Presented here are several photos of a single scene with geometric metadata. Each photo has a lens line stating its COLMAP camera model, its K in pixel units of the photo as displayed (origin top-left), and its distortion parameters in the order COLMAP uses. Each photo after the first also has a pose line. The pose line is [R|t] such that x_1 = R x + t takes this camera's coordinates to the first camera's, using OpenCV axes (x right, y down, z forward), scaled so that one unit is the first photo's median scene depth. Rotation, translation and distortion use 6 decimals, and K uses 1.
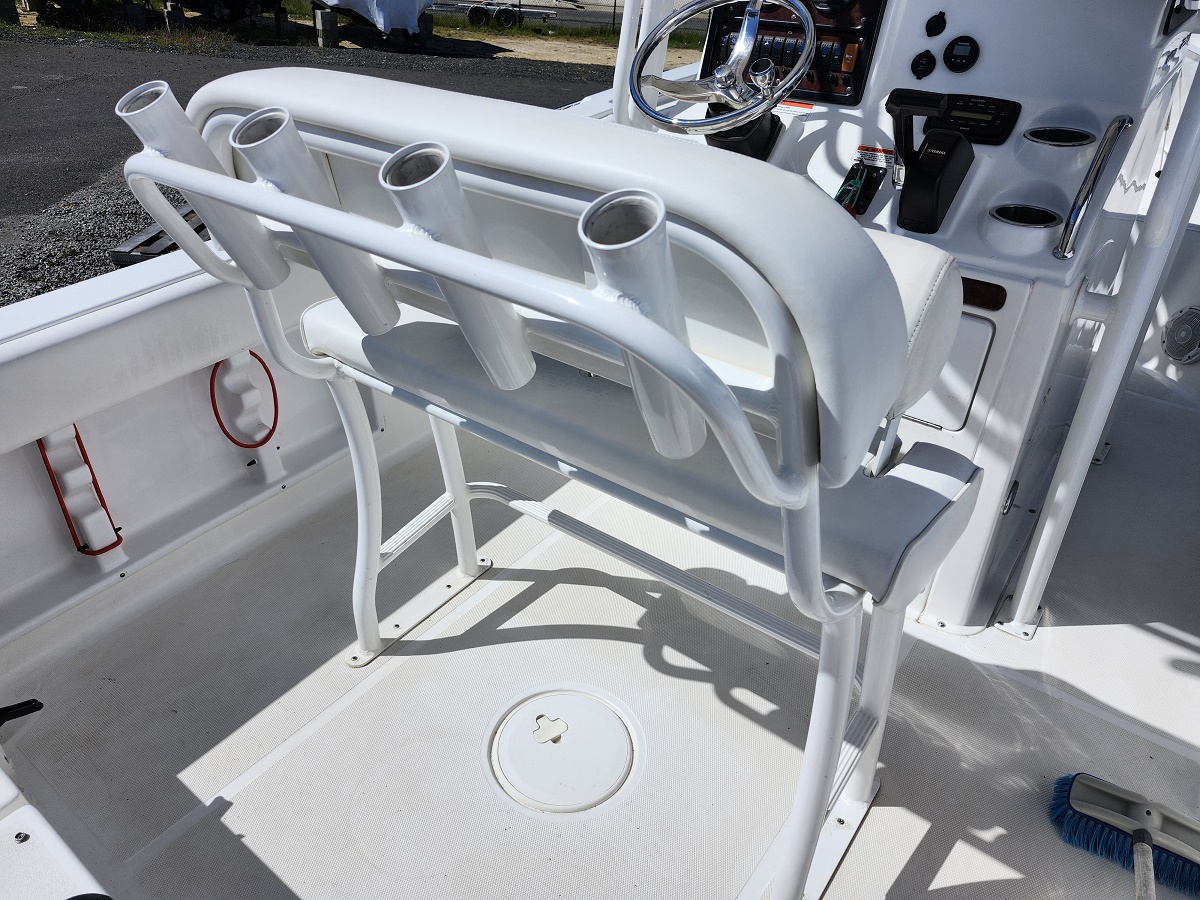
lens RADIAL K [[817.7, 0, 600.0], [0, 817.7, 450.0], [0, 0, 1]] dist [0.006643, -0.005035]
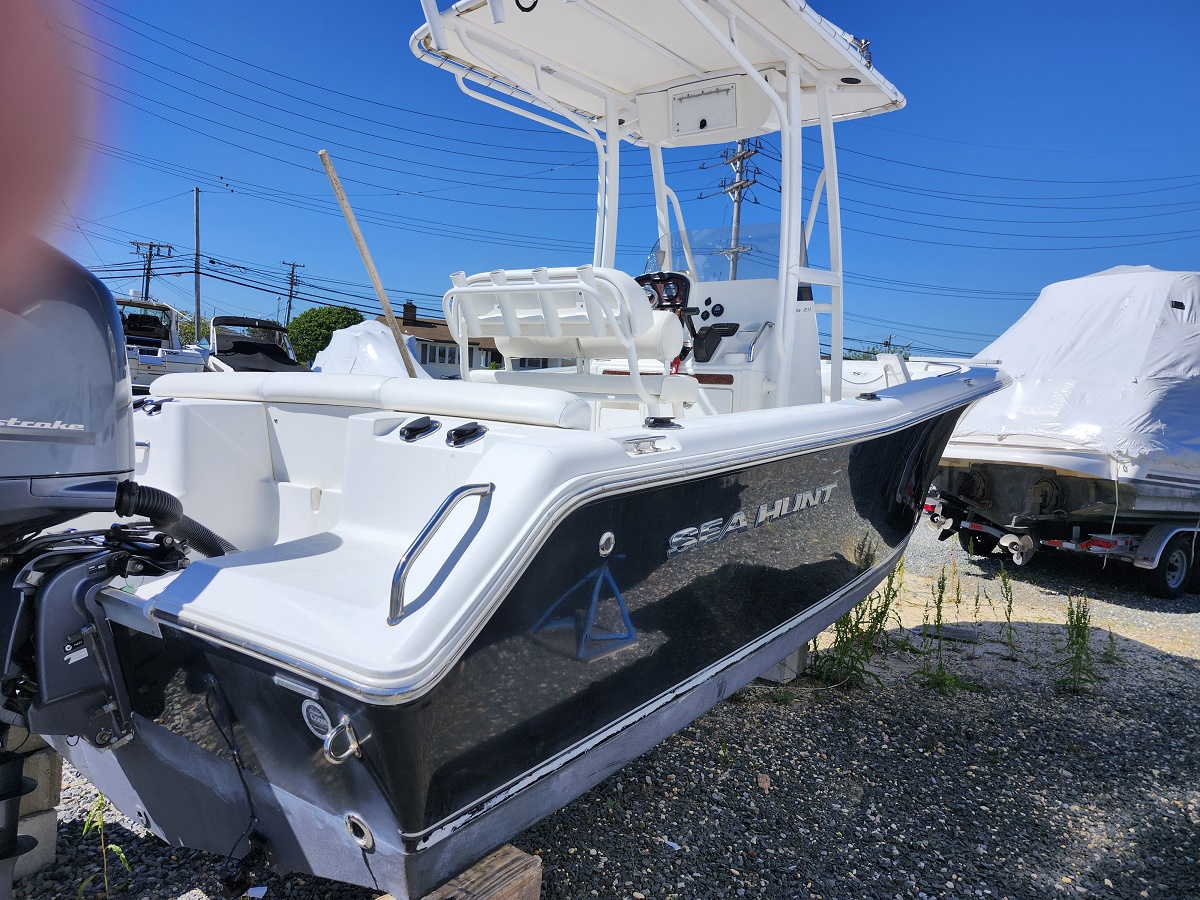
lens RADIAL K [[821.2, 0, 600.0], [0, 821.2, 450.0], [0, 0, 1]] dist [0.005103, -0.039330]
pose [[0.999439, 0.002880, 0.033371, -0.018306], [0.012681, 0.889589, -0.456585, 1.072783], [-0.031001, 0.456752, 0.889054, -1.080607]]
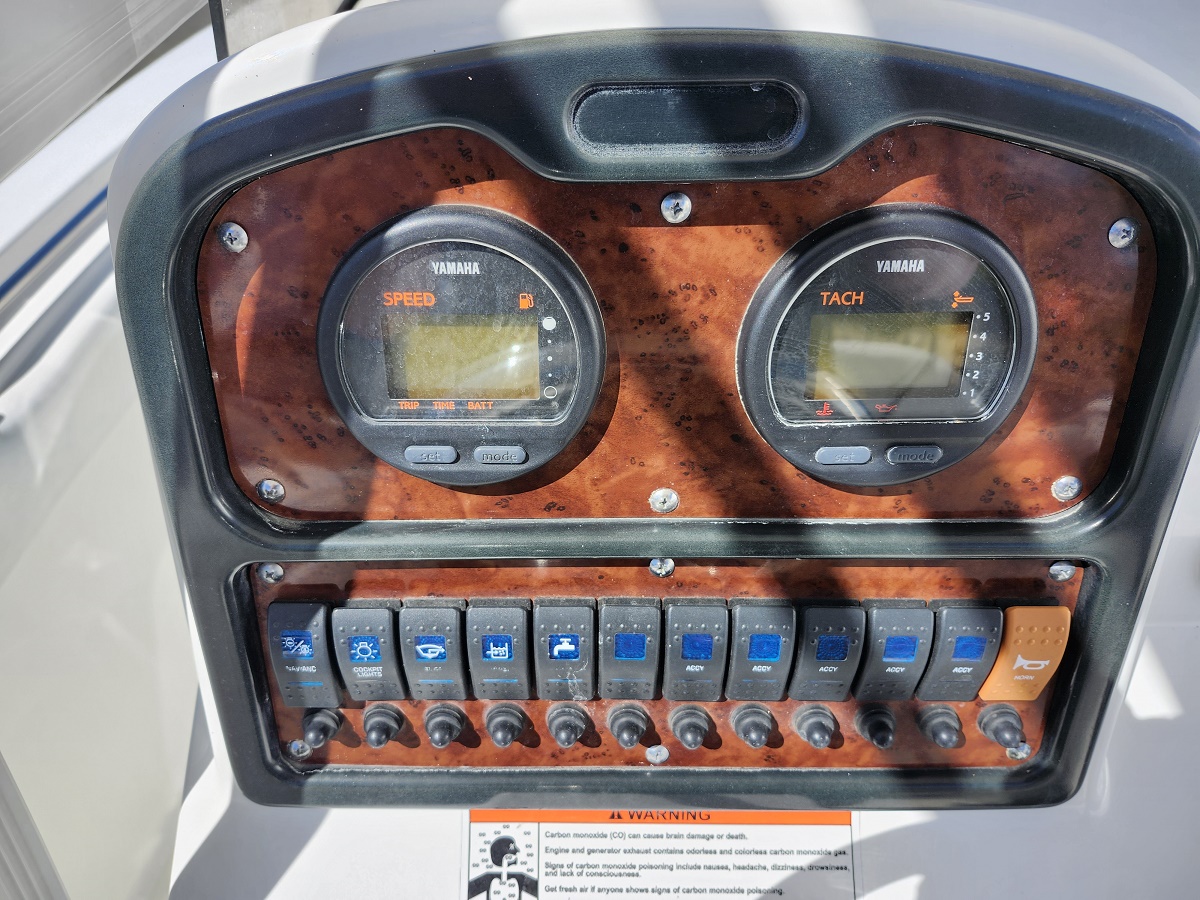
lens RADIAL K [[804.7, 0, 583.6], [0, 804.7, 451.5], [0, 0, 1]] dist [0.061749, -0.047878]
pose [[0.806059, -0.401023, 0.435257, 0.153427], [0.352219, 0.916067, 0.191737, -0.613371], [-0.475616, -0.001246, 0.879652, 0.896895]]
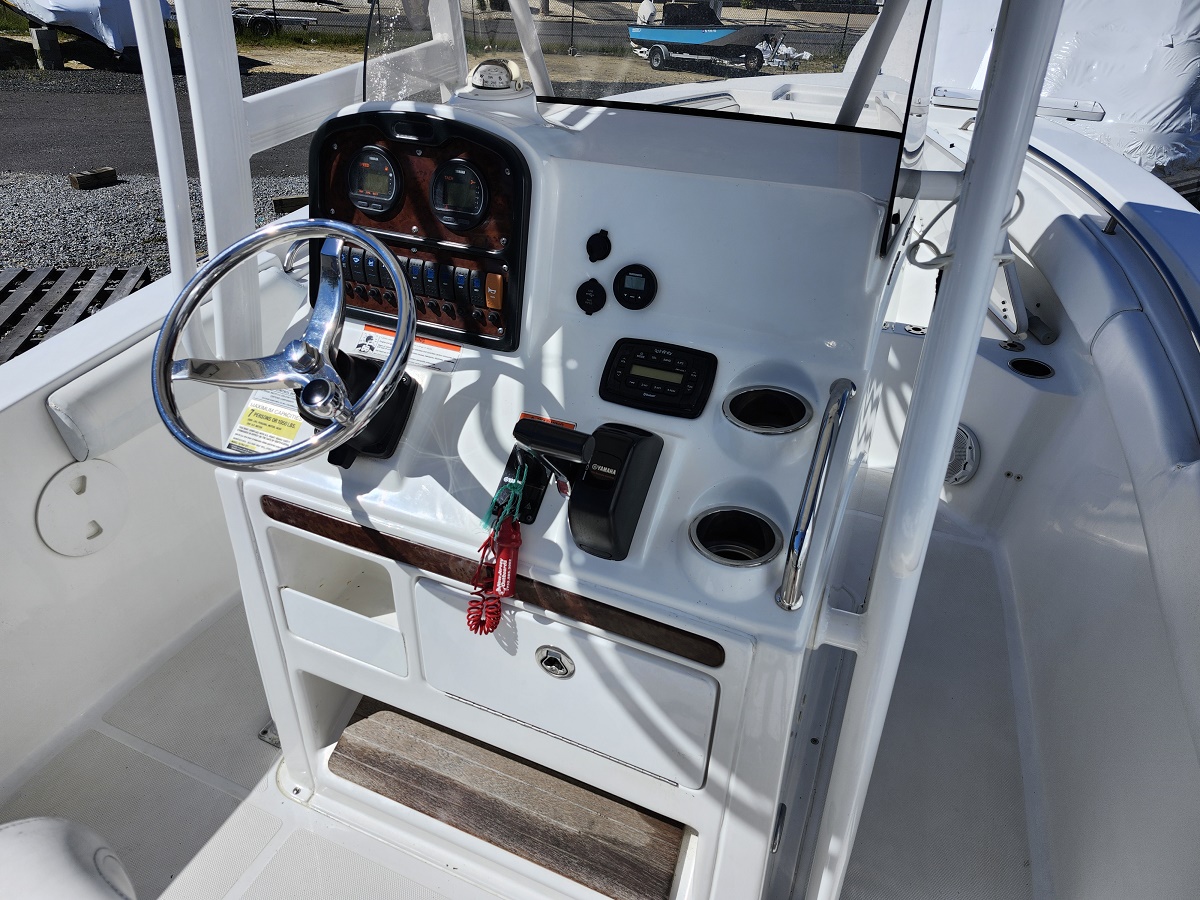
lens RADIAL K [[804.7, 0, 583.6], [0, 804.7, 451.5], [0, 0, 1]] dist [0.061749, -0.047878]
pose [[0.974498, -0.129956, 0.182933, 0.237021], [0.128653, 0.991507, 0.019023, -0.346907], [-0.183851, 0.004997, 0.982941, 0.286692]]
